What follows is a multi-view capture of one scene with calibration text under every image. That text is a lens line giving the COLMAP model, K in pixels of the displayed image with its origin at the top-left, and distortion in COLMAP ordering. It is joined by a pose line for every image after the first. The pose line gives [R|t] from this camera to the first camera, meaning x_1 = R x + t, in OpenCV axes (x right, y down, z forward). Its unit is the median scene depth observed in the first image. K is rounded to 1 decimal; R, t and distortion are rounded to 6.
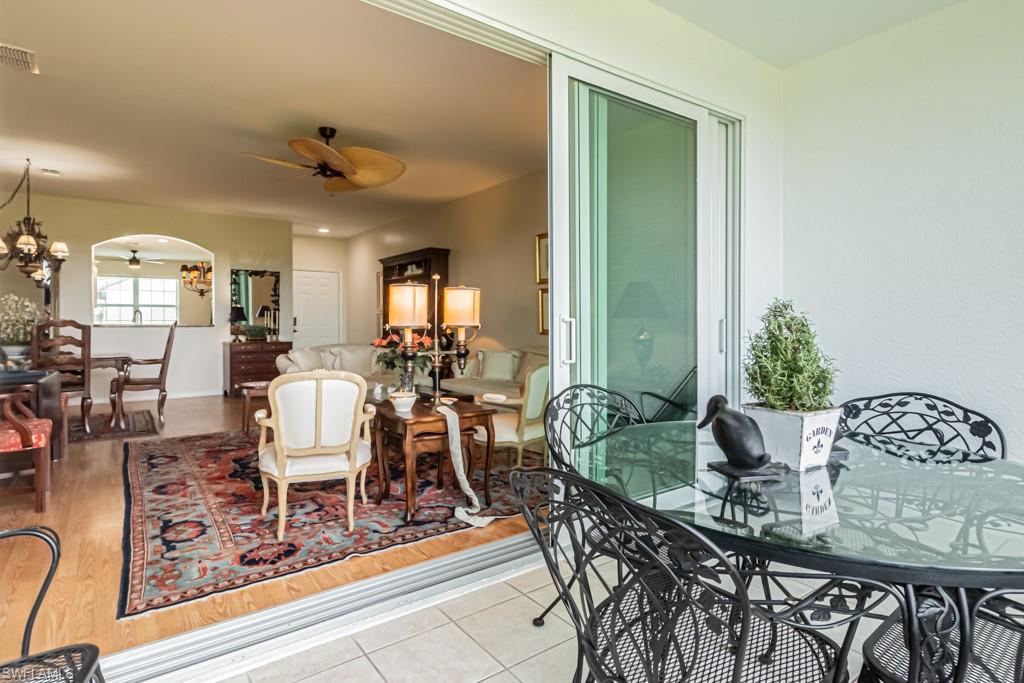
lens RADIAL K [[545.6, 0, 510.2], [0, 545.6, 324.2], [0, 0, 1]] dist [-0.002671, -0.001069]
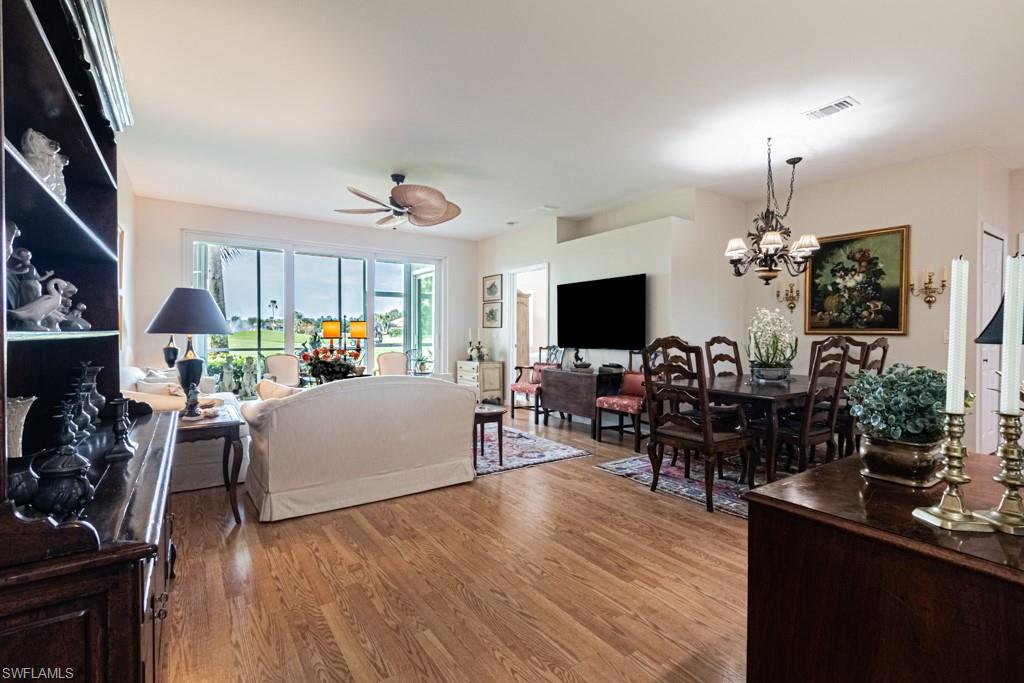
lens RADIAL K [[461.2, 0, 505.6], [0, 461.2, 337.2], [0, 0, 1]] dist [0.000166, 0.000104]
pose [[-0.999484, -0.002856, 0.031997, -0.460965], [-0.002508, 0.999937, 0.010936, -0.011483], [-0.032027, 0.010850, -0.999428, 1.514780]]
